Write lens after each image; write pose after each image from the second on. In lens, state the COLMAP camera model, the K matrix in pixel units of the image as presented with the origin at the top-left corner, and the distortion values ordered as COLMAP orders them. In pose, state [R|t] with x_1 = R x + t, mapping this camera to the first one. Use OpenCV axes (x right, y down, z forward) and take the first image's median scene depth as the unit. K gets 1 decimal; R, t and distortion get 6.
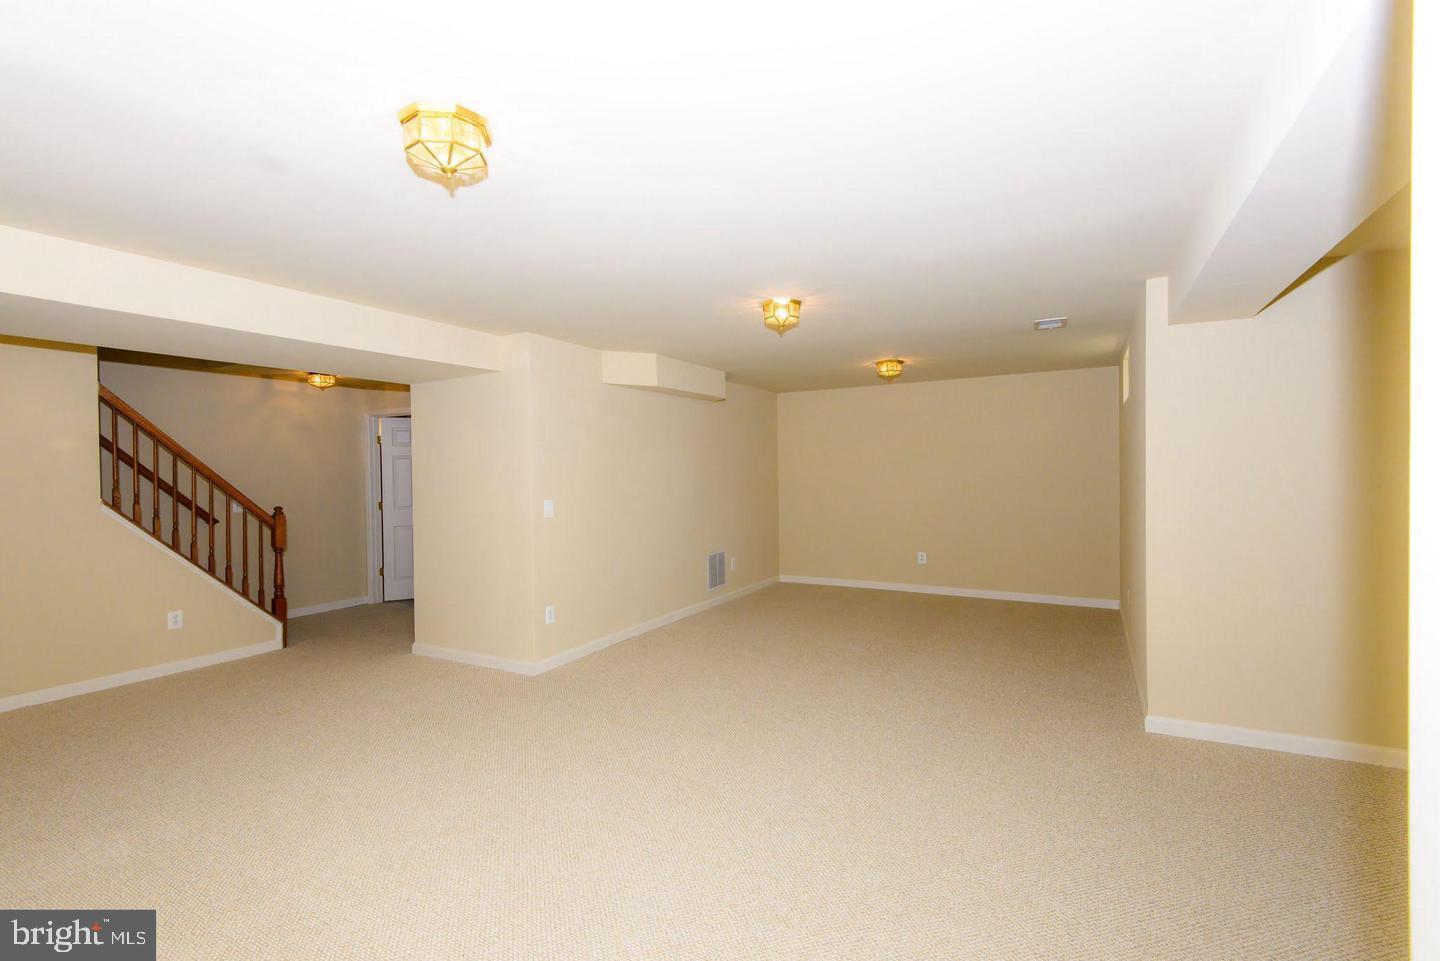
lens RADIAL K [[651.1, 0, 722.5], [0, 651.1, 476.8], [0, 0, 1]] dist [0.004189, 0.000240]
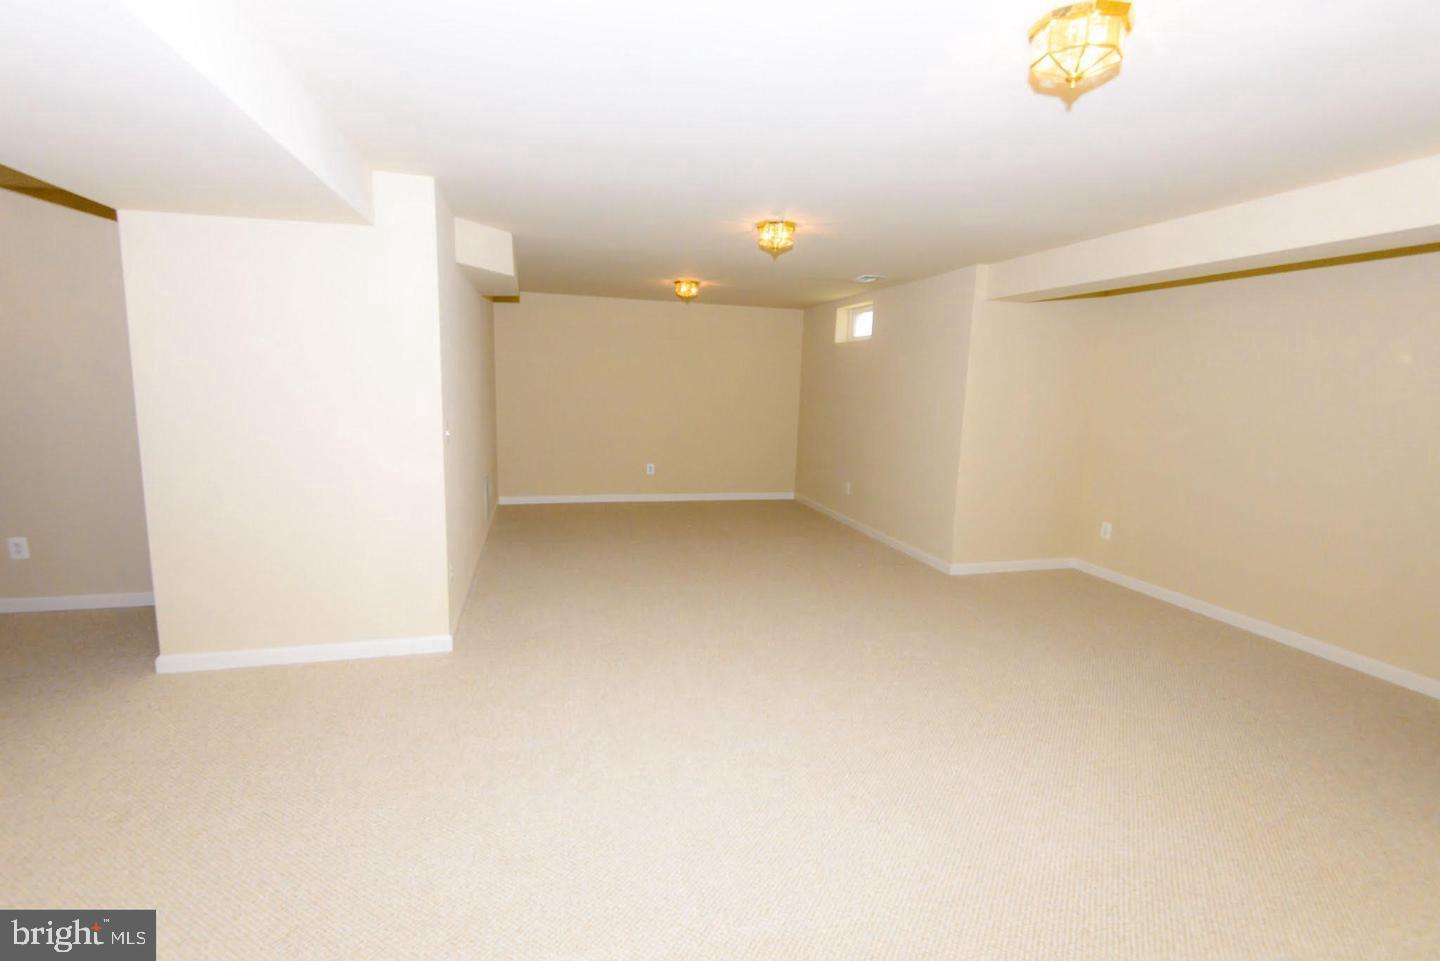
lens RADIAL K [[651.1, 0, 723.6], [0, 651.1, 484.3], [0, 0, 1]] dist [0.004189, 0.000240]
pose [[0.709739, -0.073196, 0.700652, -0.515076], [-0.035803, 0.989554, 0.139644, -0.007021], [-0.703554, -0.124197, 0.699705, 0.228234]]
